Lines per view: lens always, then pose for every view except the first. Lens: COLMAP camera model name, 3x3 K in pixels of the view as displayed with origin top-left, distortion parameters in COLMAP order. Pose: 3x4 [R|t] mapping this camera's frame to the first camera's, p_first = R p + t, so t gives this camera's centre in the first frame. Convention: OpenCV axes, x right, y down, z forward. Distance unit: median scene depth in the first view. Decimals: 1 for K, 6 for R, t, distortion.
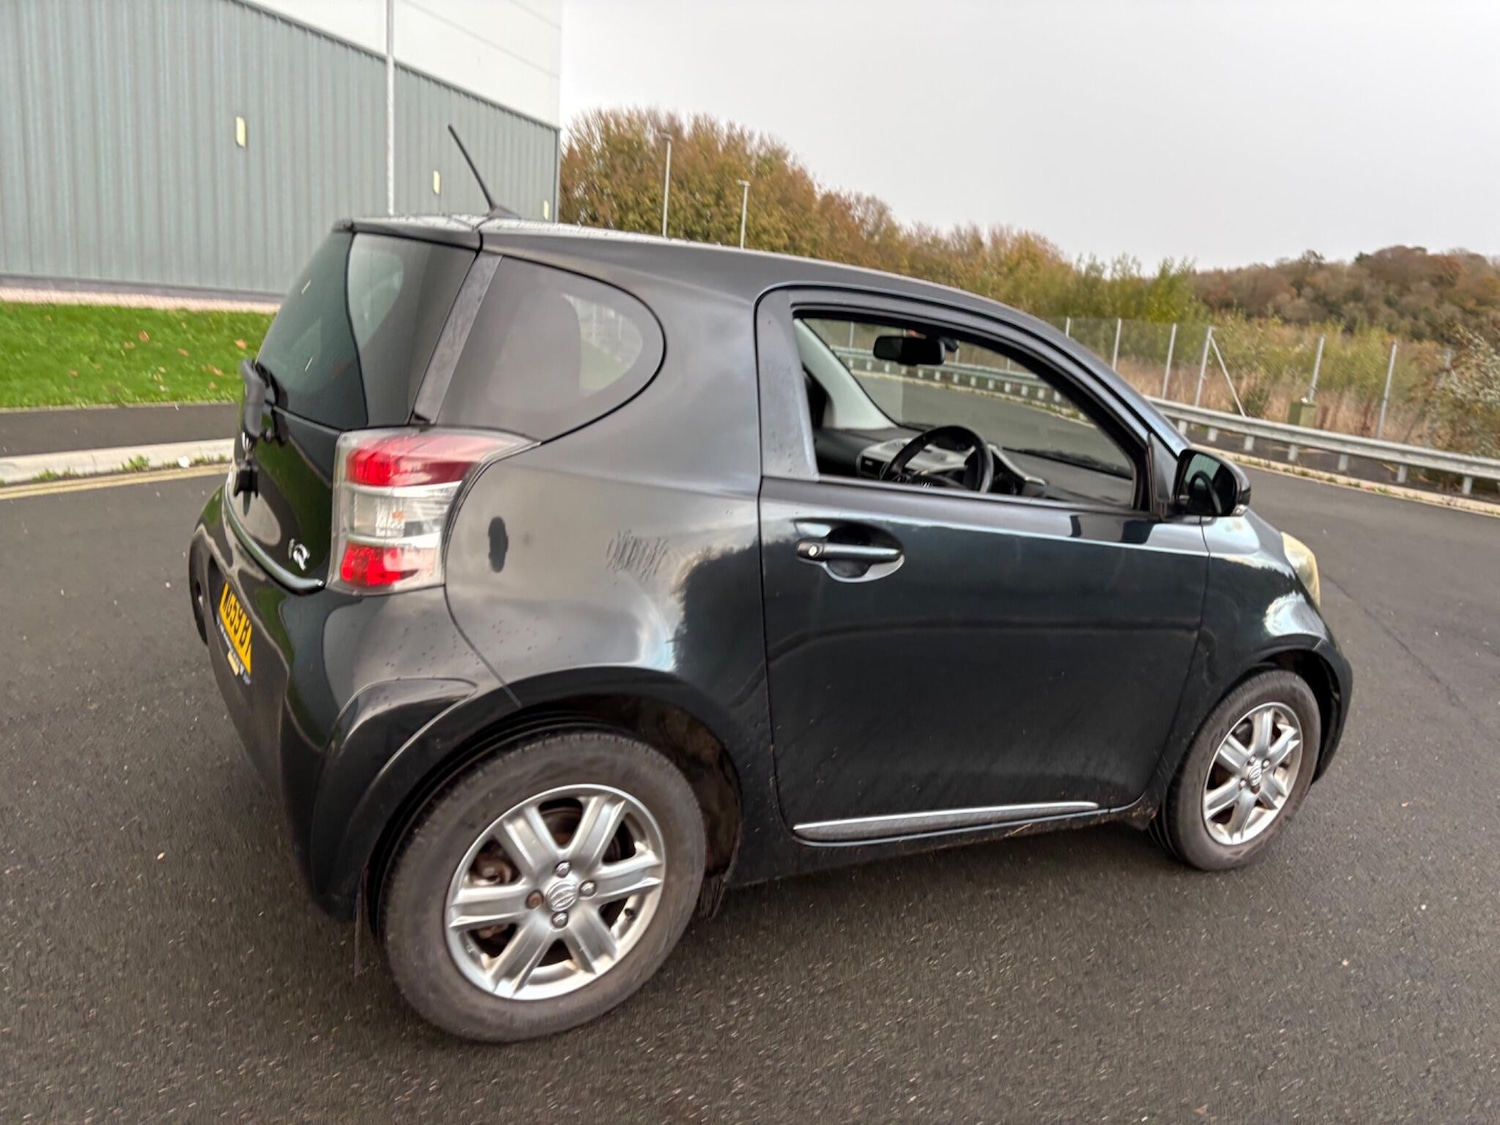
lens RADIAL K [[1152.4, 0, 765.7], [0, 1152.4, 573.4], [0, 0, 1]] dist [0.057634, -0.062561]
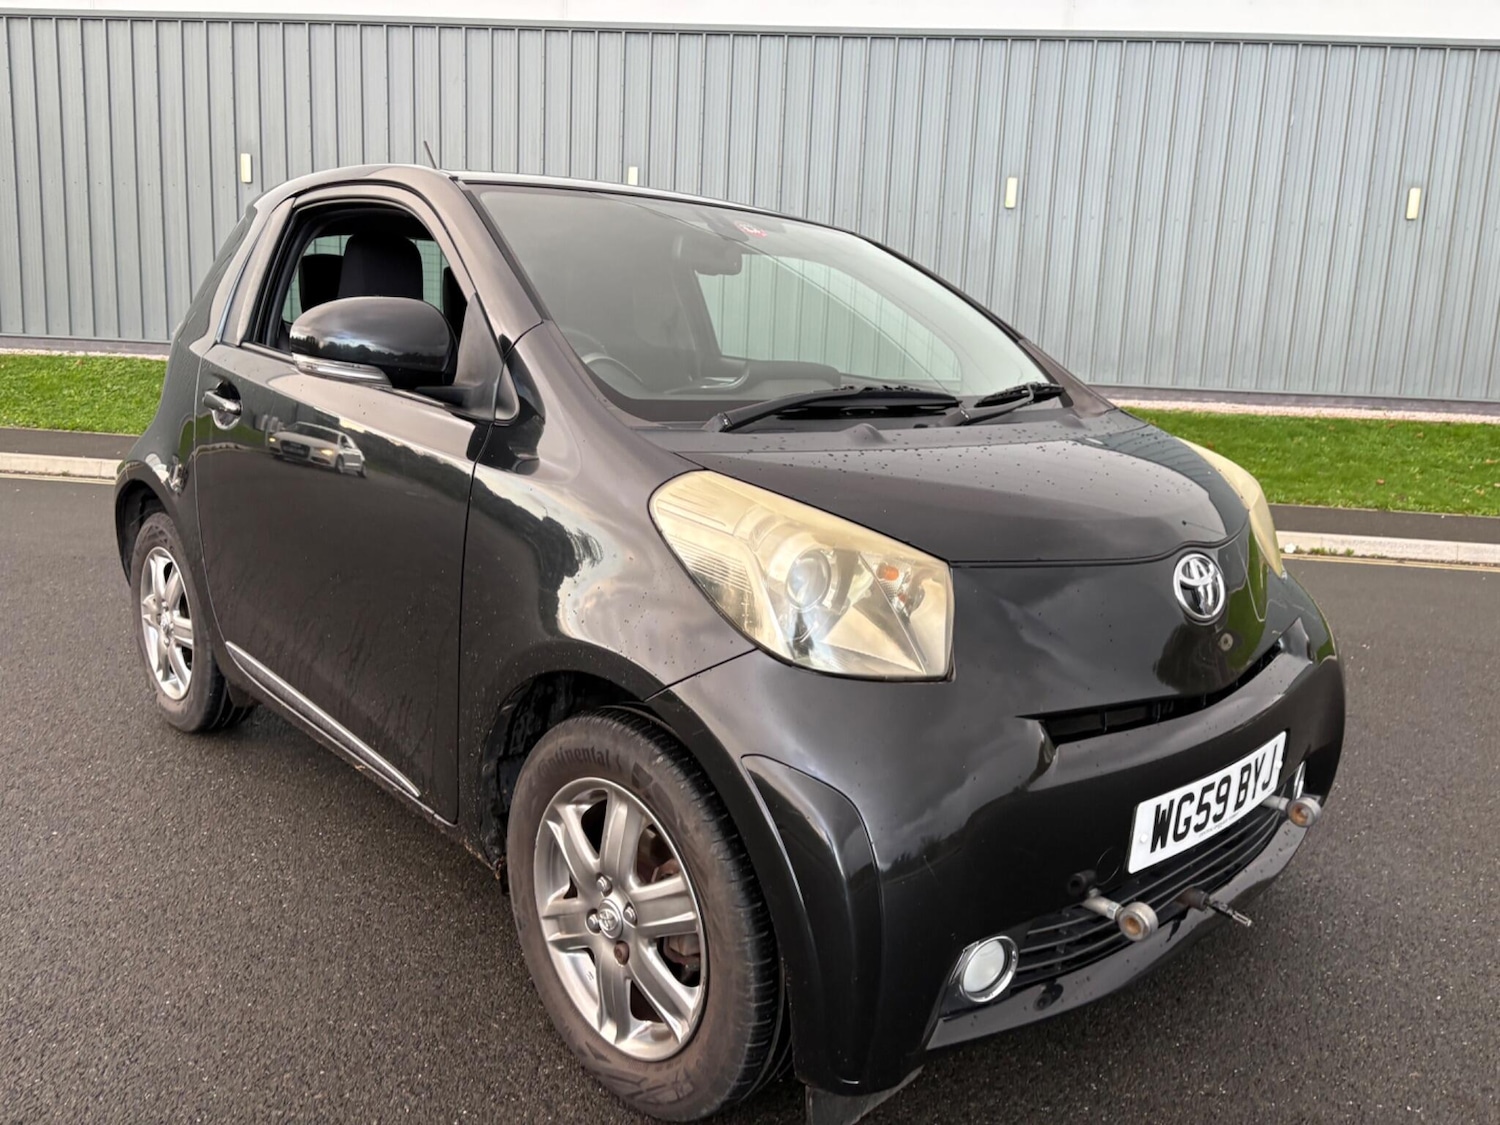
lens RADIAL K [[1152.4, 0, 751.4], [0, 1152.4, 552.8], [0, 0, 1]] dist [0.057634, -0.062561]
pose [[0.195317, 0.073233, -0.978002, 1.189651], [-0.237434, 0.971074, 0.025296, -0.025092], [0.951565, 0.227270, 0.207055, 1.146568]]
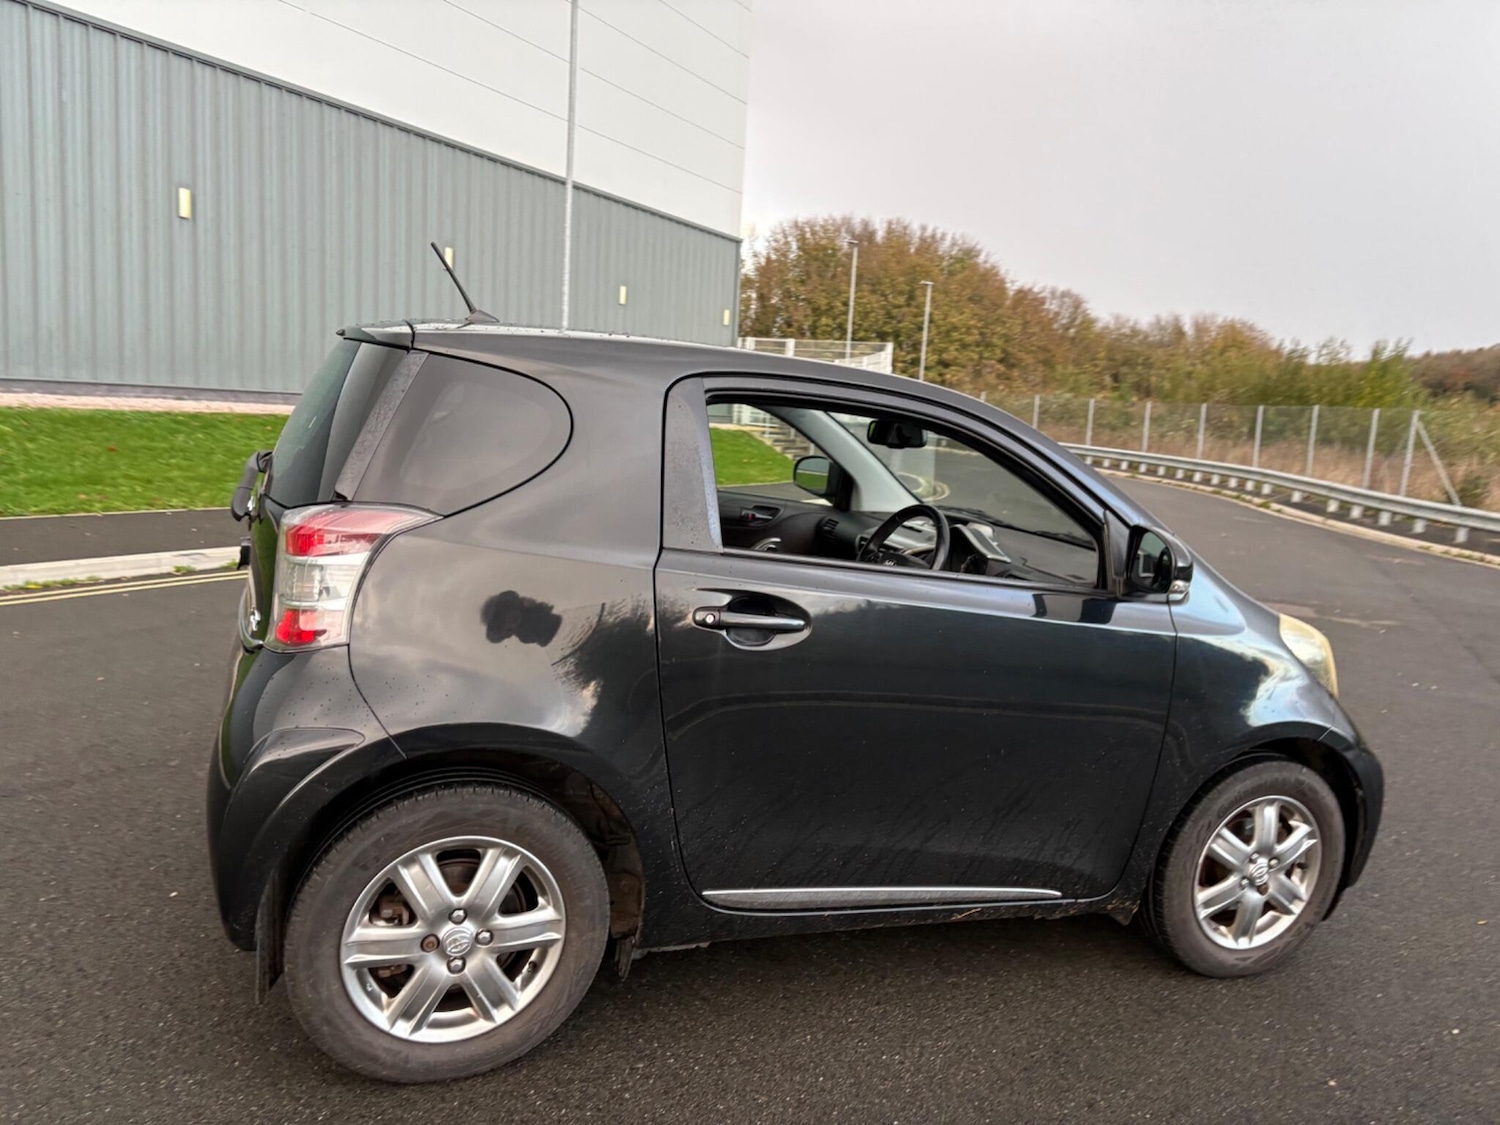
lens RADIAL K [[1152.4, 0, 747.0], [0, 1152.4, 562.1], [0, 0, 1]] dist [0.057634, -0.062561]
pose [[0.984118, 0.002648, -0.177494, 0.225786], [-0.018679, 0.995882, -0.088710, 0.017537], [0.176528, 0.090616, 0.980116, -0.020858]]
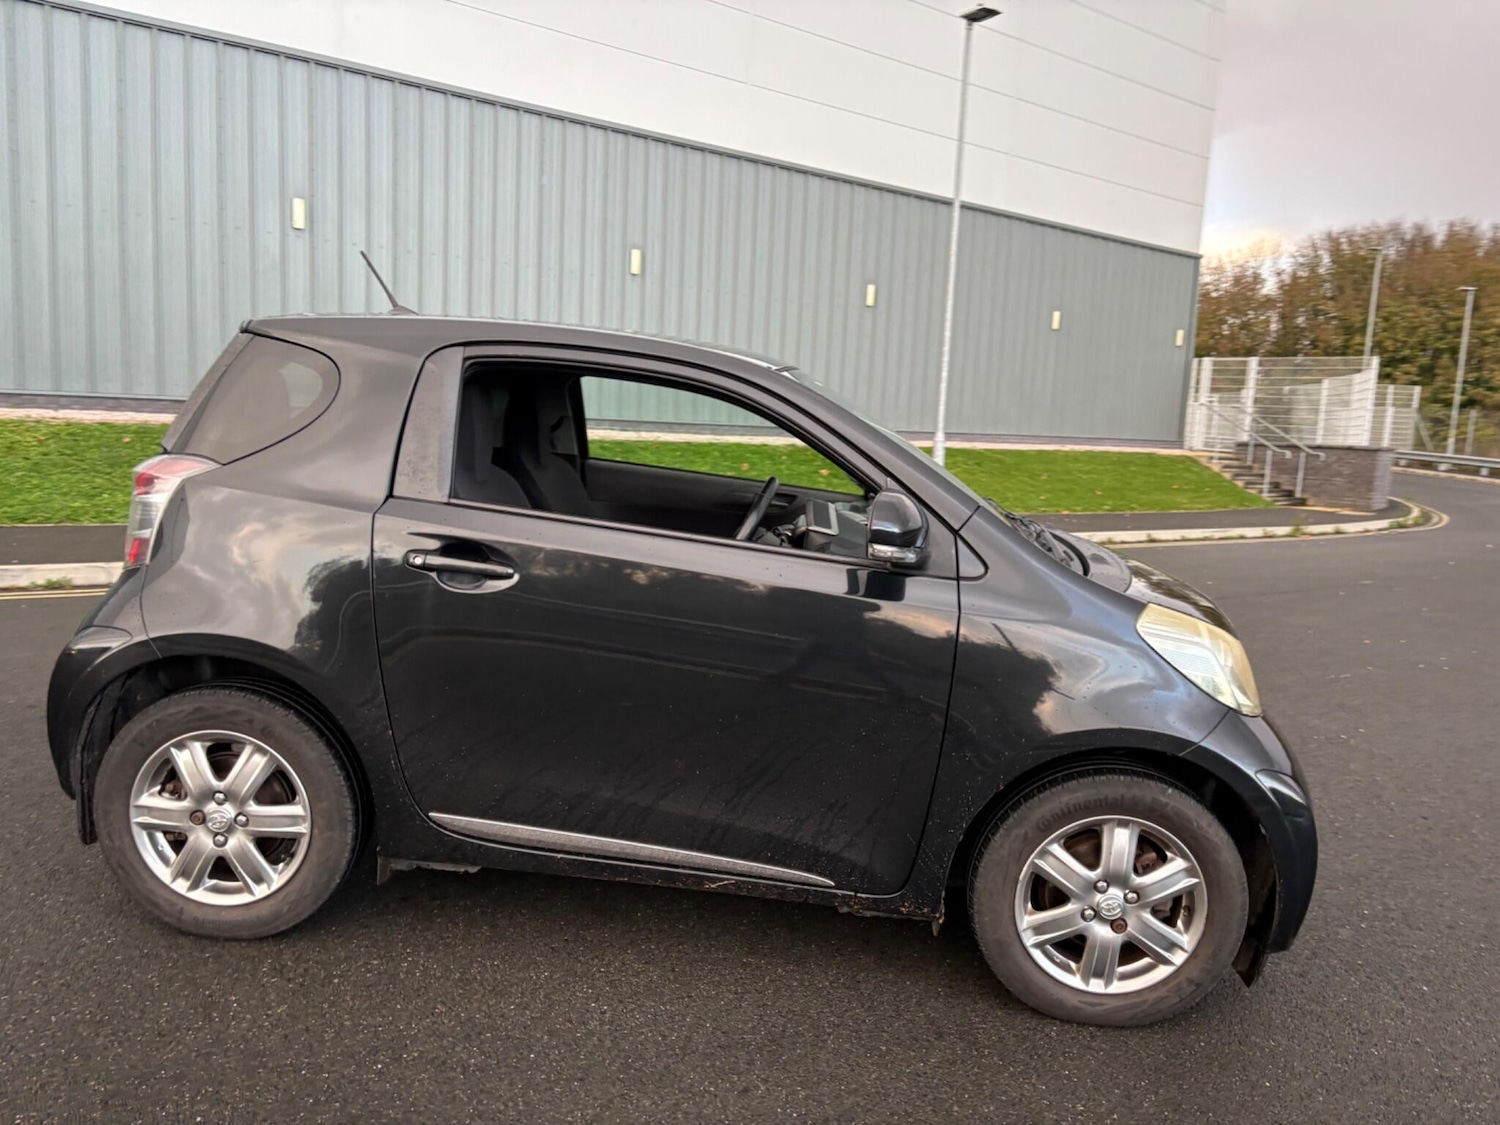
lens RADIAL K [[1152.4, 0, 759.6], [0, 1152.4, 552.1], [0, 0, 1]] dist [0.057634, -0.062561]
pose [[0.814995, 0.024152, -0.578964, 0.857200], [-0.102578, 0.989365, -0.103124, 0.048633], [0.570316, 0.143434, 0.808805, 0.220342]]
